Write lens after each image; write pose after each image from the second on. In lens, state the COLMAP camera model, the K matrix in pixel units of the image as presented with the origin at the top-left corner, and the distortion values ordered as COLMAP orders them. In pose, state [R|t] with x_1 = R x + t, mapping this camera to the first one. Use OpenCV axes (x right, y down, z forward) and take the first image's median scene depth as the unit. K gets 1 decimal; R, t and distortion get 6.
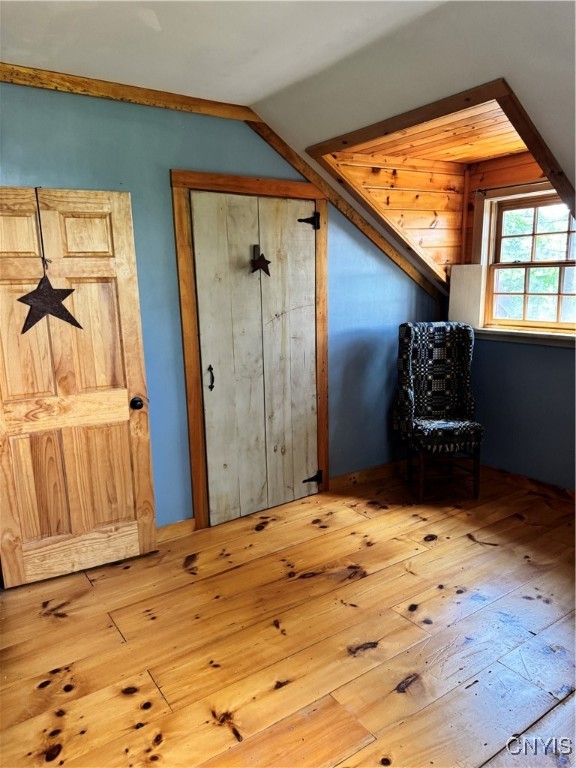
lens RADIAL K [[546.1, 0, 288.0], [0, 546.1, 384.0], [0, 0, 1]] dist [0.023423, -0.030167]
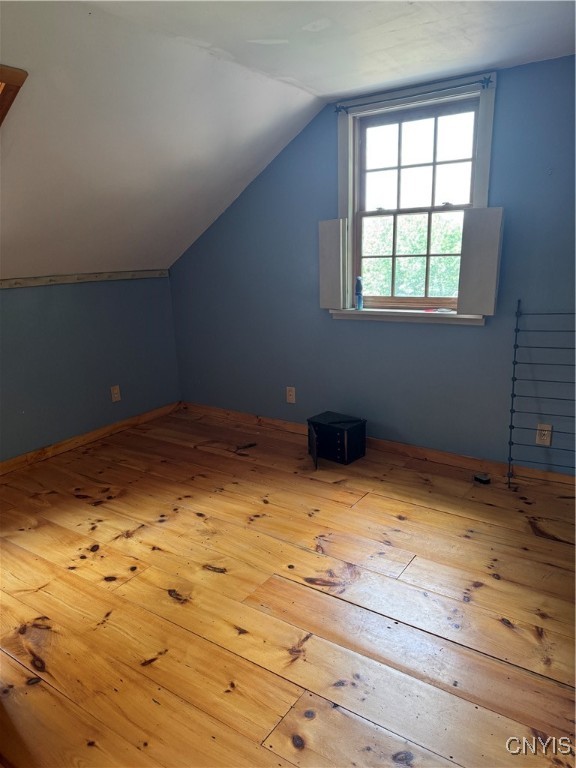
lens RADIAL K [[546.1, 0, 288.0], [0, 546.1, 384.0], [0, 0, 1]] dist [0.023423, -0.030167]
pose [[-0.365274, -0.193076, 0.910657, -1.371347], [0.209652, 0.936060, 0.282556, -0.283561], [-0.906984, 0.294132, -0.301440, 1.609369]]
